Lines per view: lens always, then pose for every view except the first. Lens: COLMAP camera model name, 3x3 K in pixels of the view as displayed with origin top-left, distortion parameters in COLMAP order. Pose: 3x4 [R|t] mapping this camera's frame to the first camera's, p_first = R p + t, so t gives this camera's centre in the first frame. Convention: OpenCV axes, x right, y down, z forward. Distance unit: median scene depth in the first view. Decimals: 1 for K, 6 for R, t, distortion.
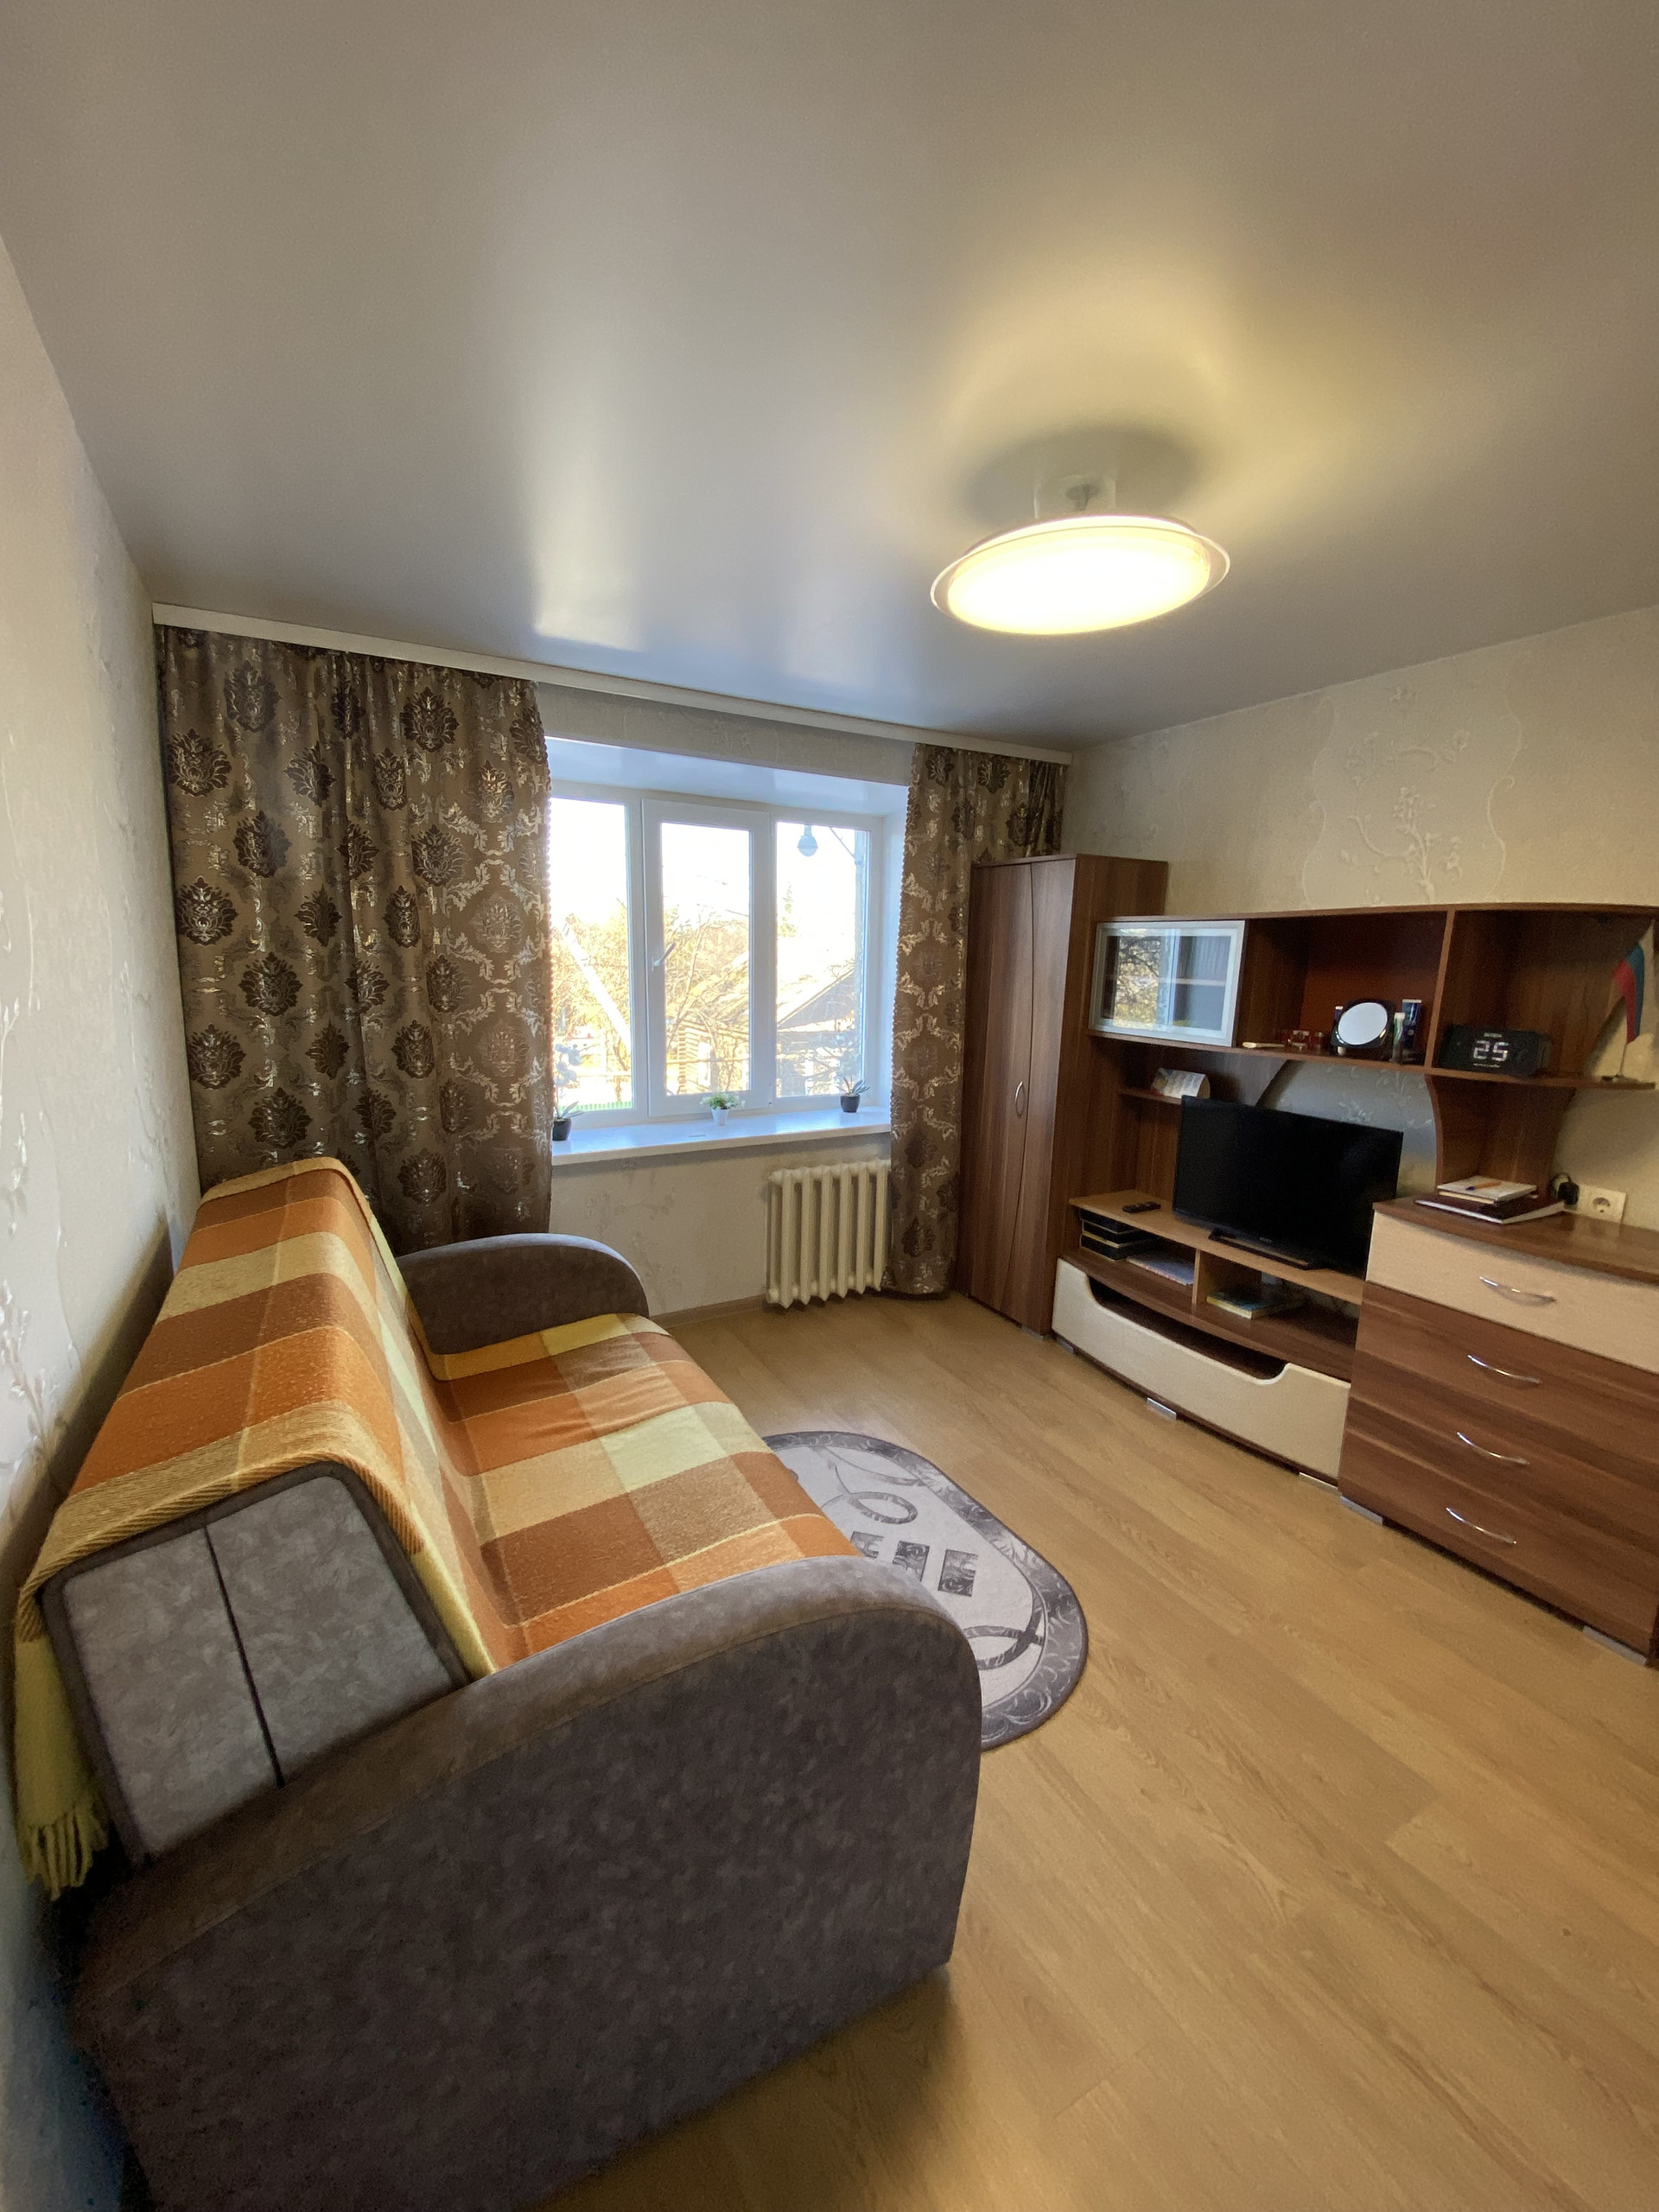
lens RADIAL K [[889.2, 0, 829.5], [0, 889.2, 1106.0], [0, 0, 1]] dist [0.032682, -0.026476]
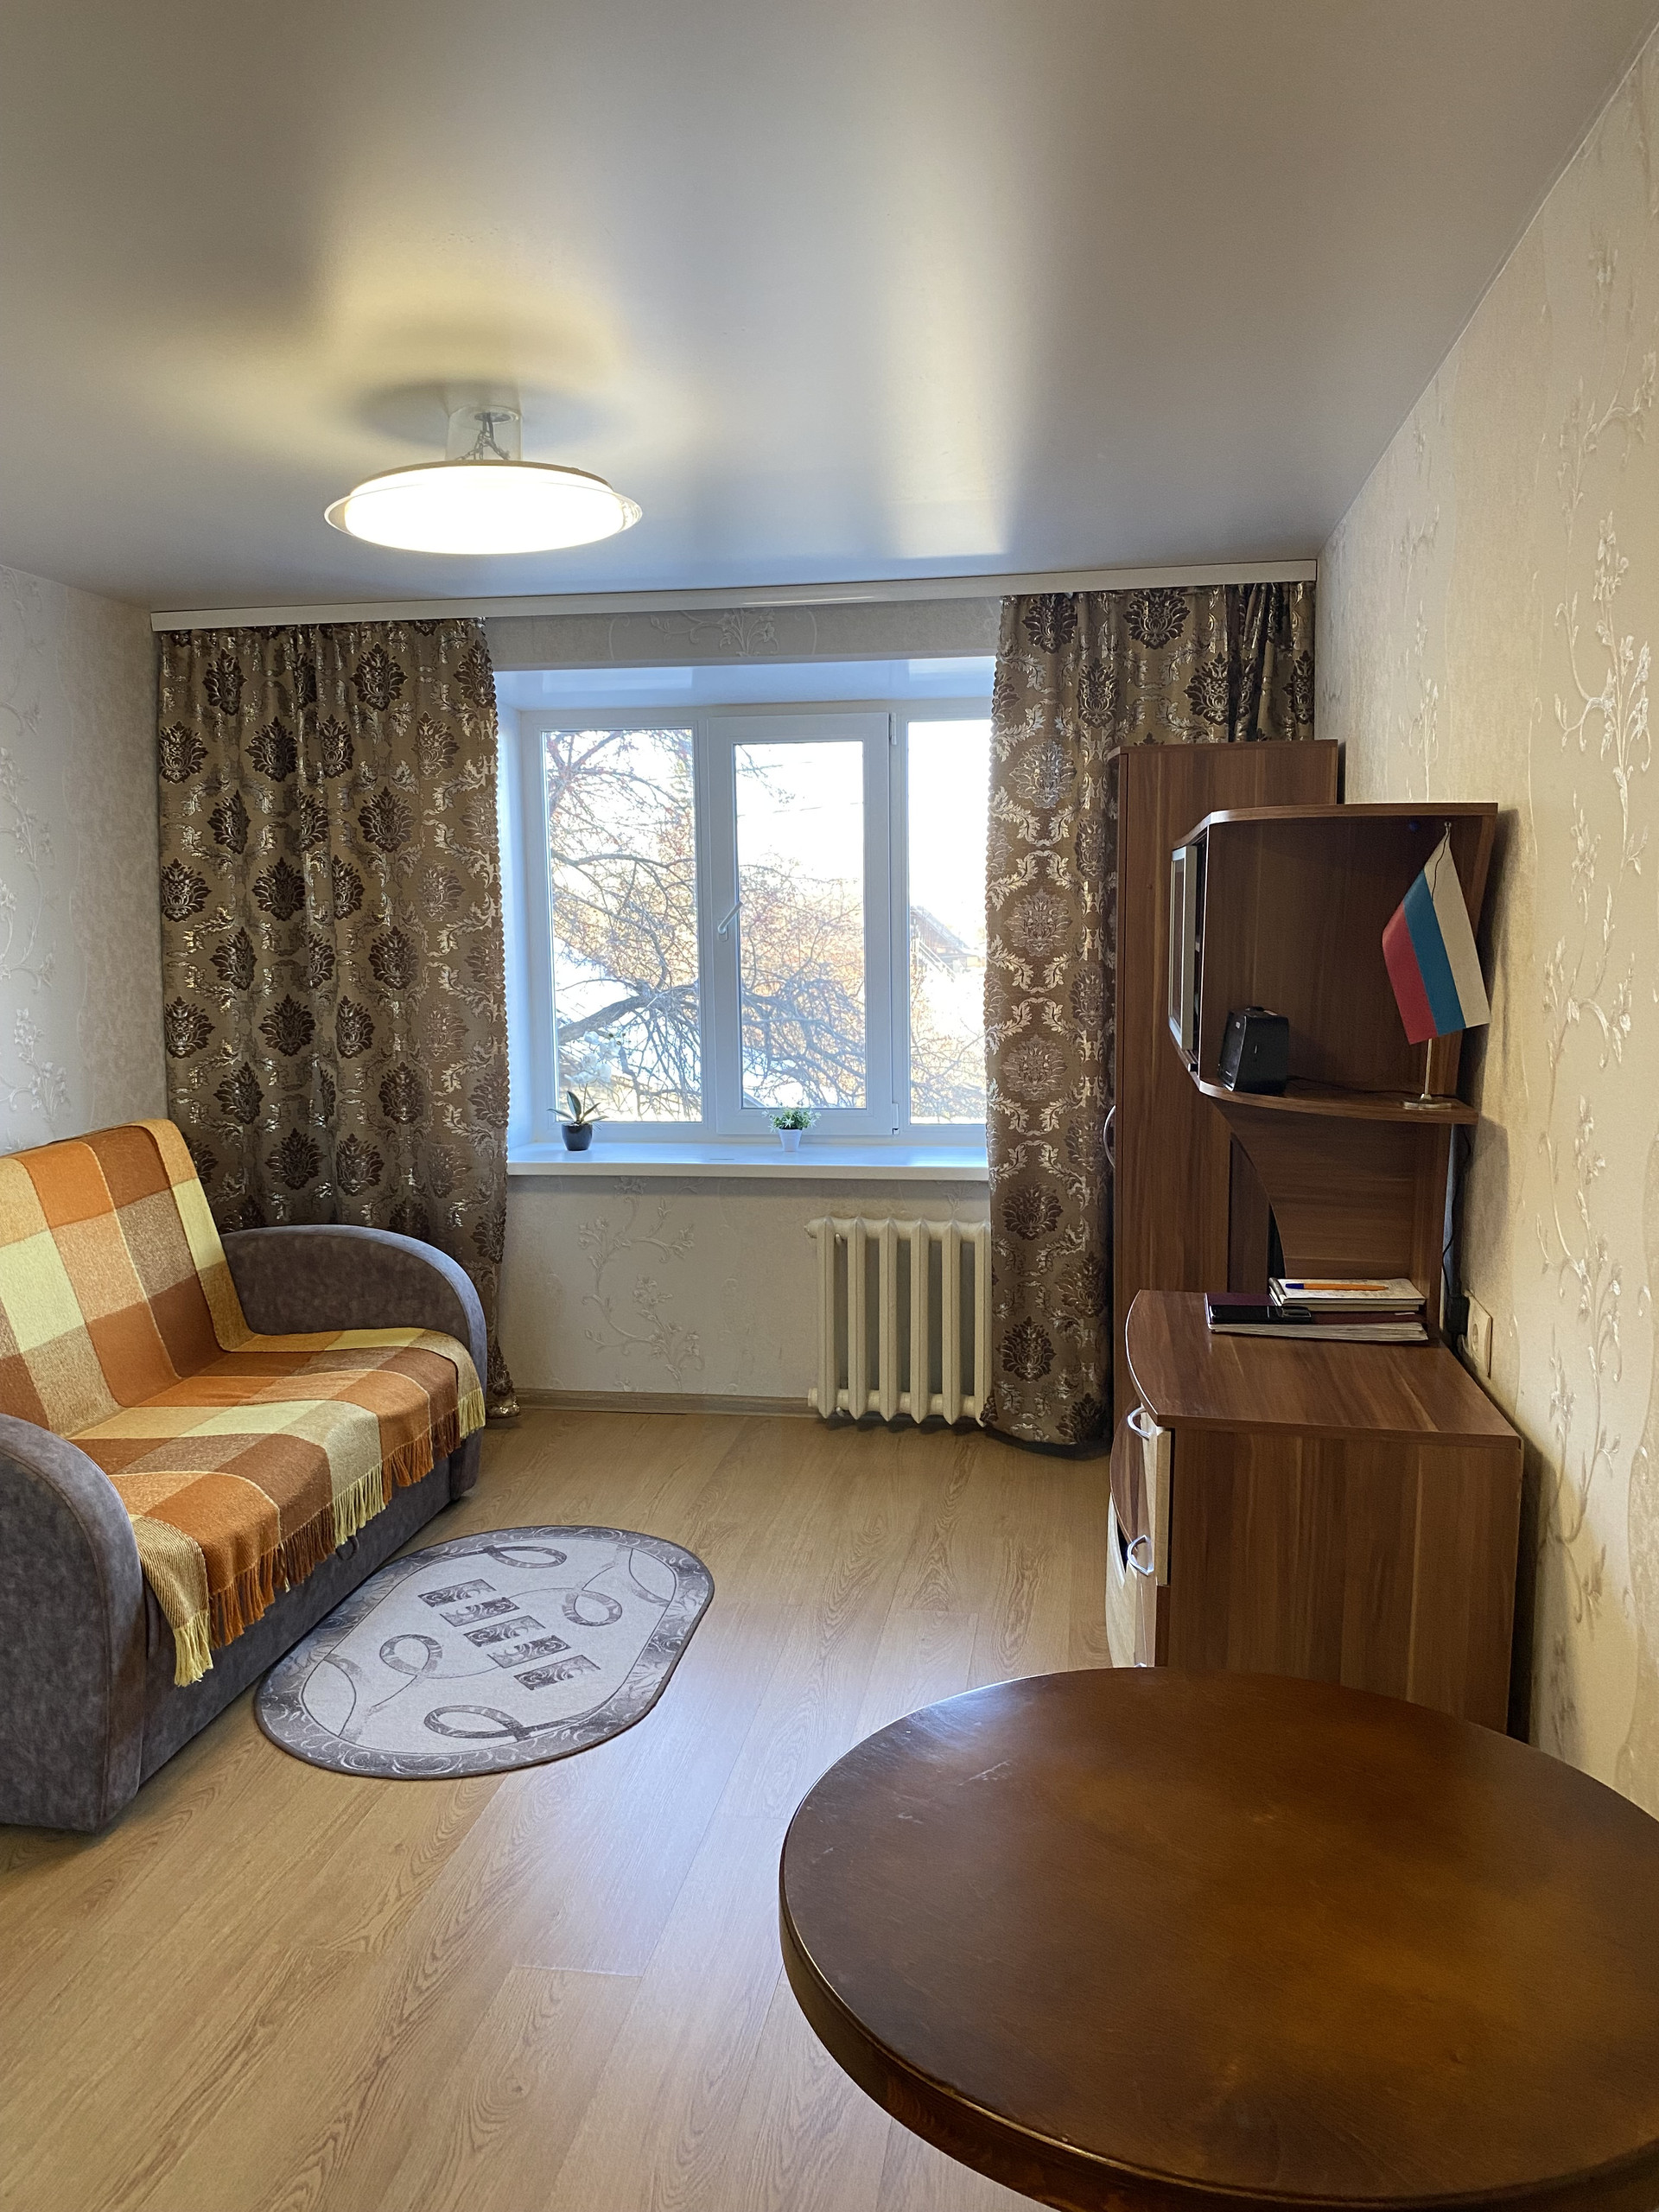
lens RADIAL K [[1696.8, 0, 829.5], [0, 1696.8, 1106.0], [0, 0, 1]] dist [0.052826, 0.002282]
pose [[0.780922, 0.043777, -0.623093, 1.116571], [-0.080196, 0.996312, -0.030511, 0.034768], [0.619459, 0.073797, 0.781553, -0.077501]]
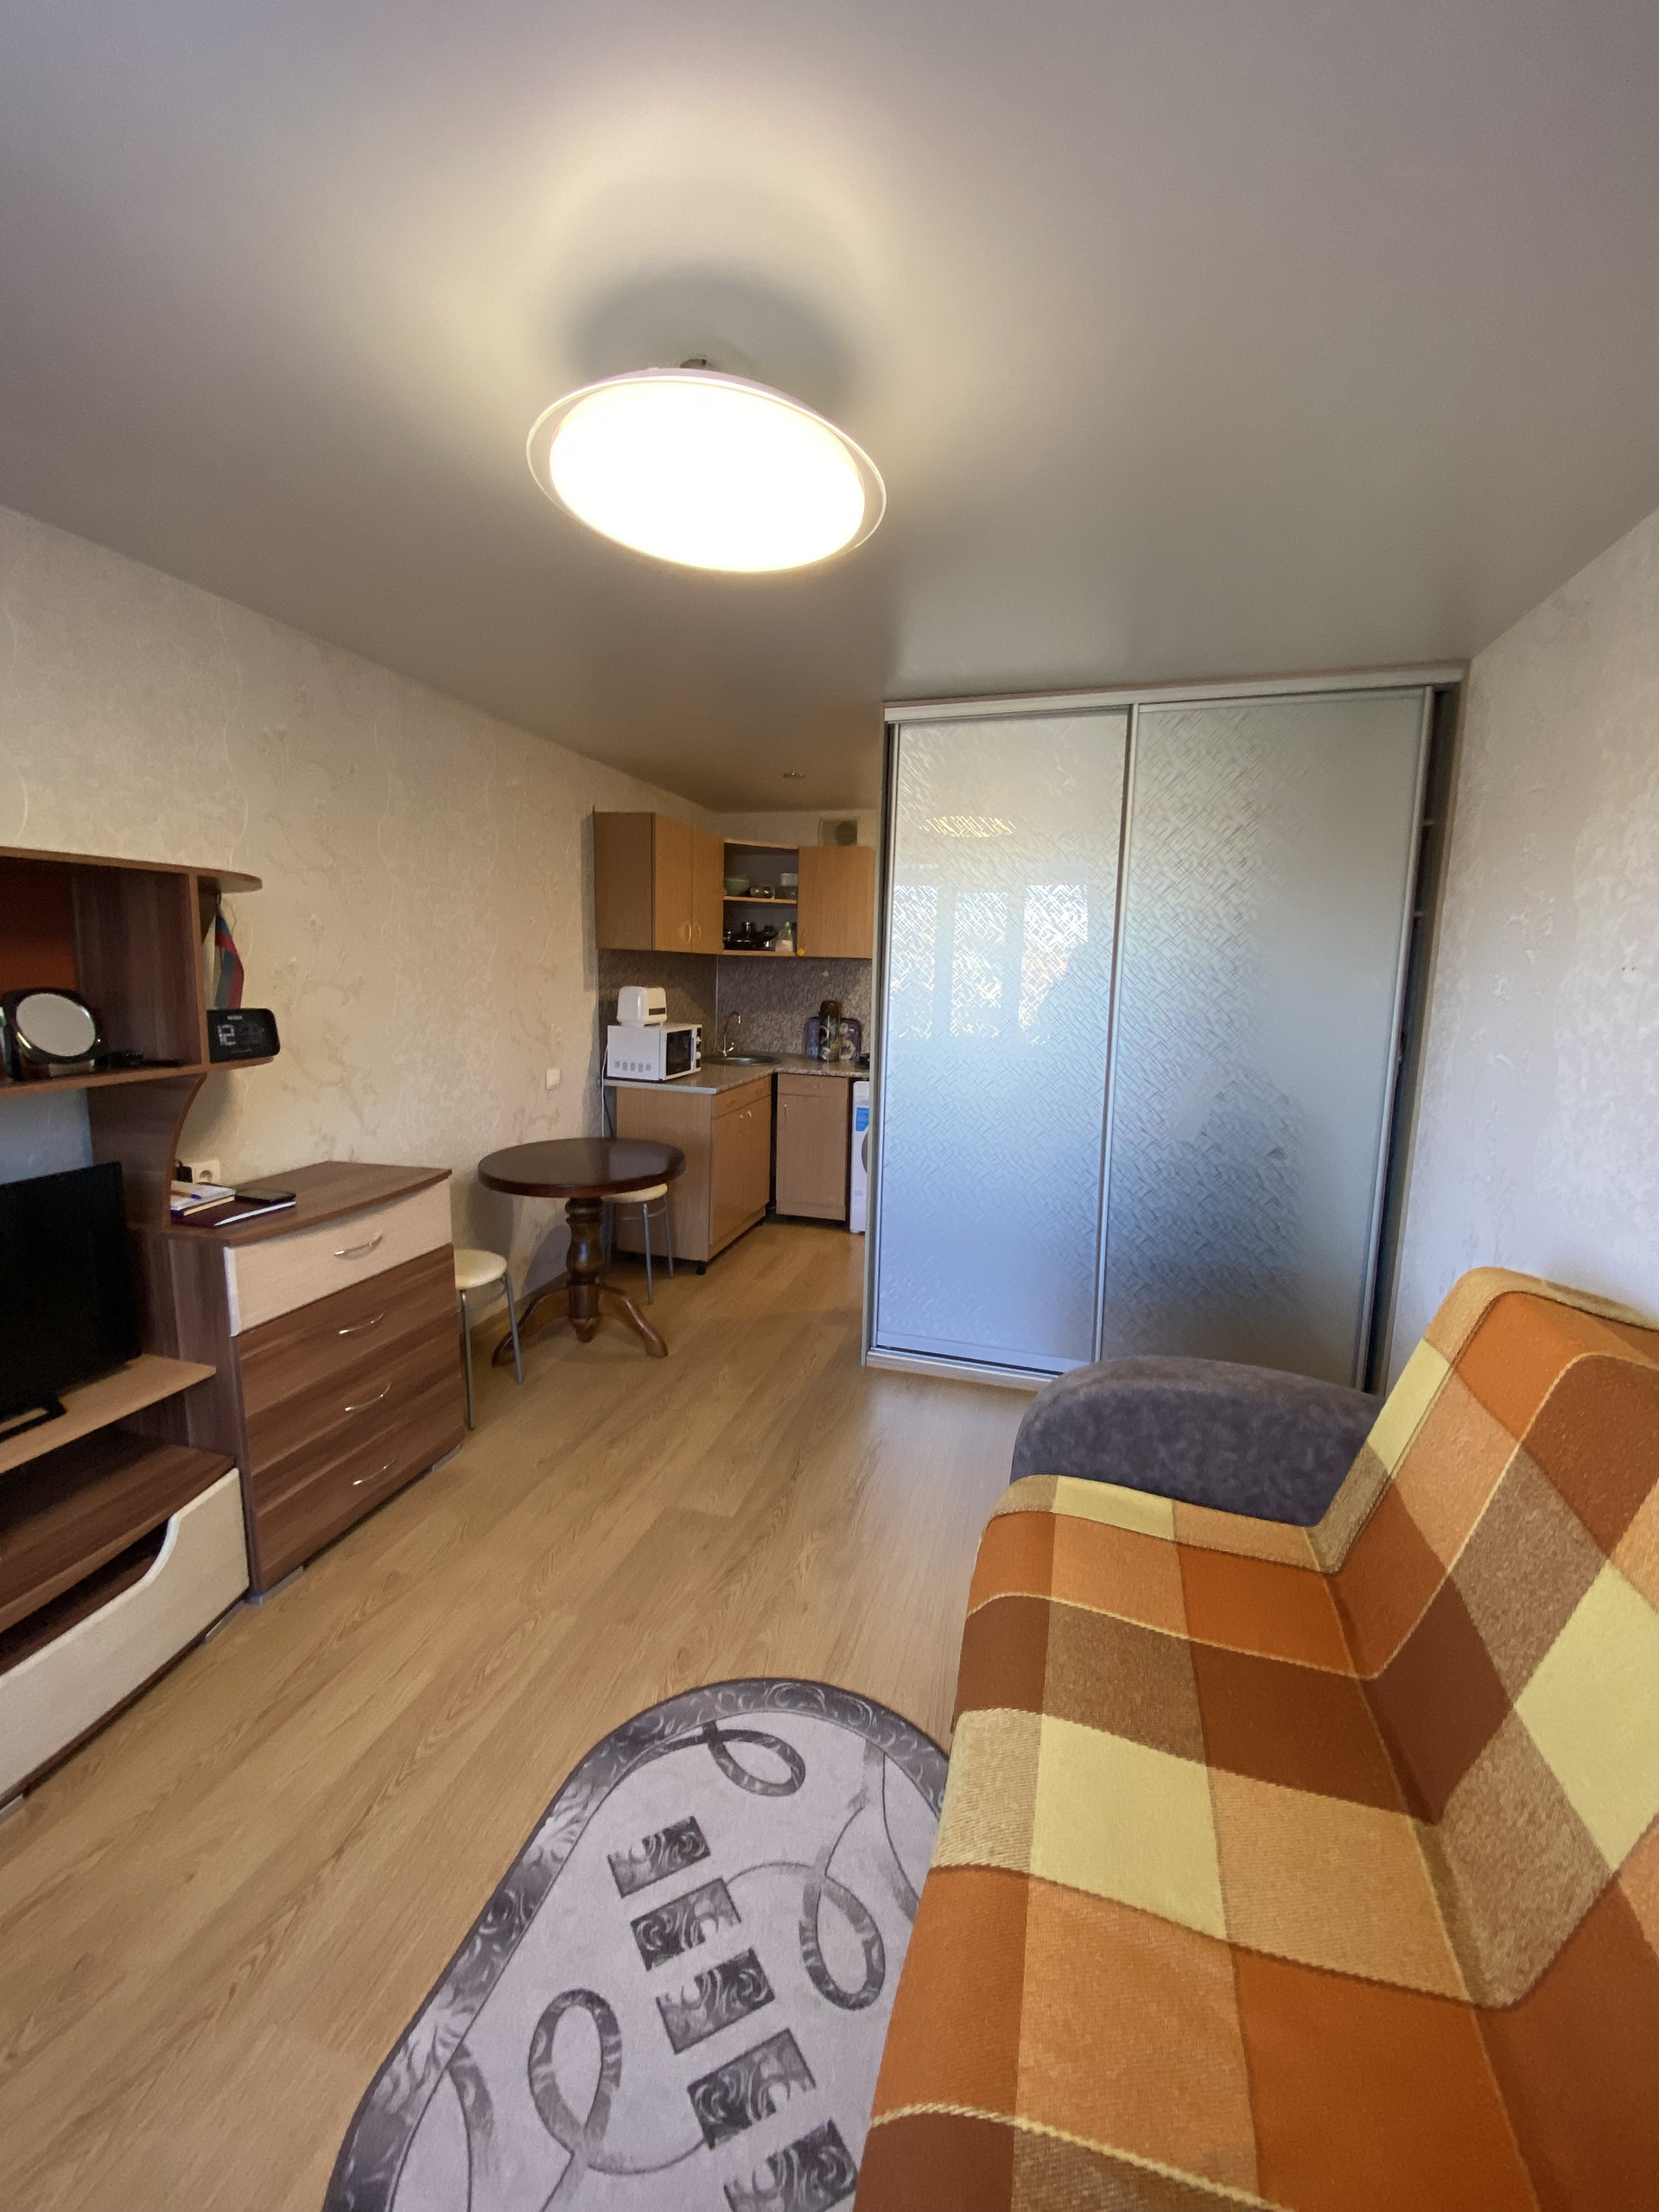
lens RADIAL K [[889.2, 0, 829.5], [0, 889.2, 1106.0], [0, 0, 1]] dist [0.032682, -0.026476]
pose [[-0.705741, -0.138223, 0.694855, -0.297000], [0.088102, 0.956047, 0.279663, -0.172883], [-0.702970, 0.258588, -0.662544, 1.064005]]
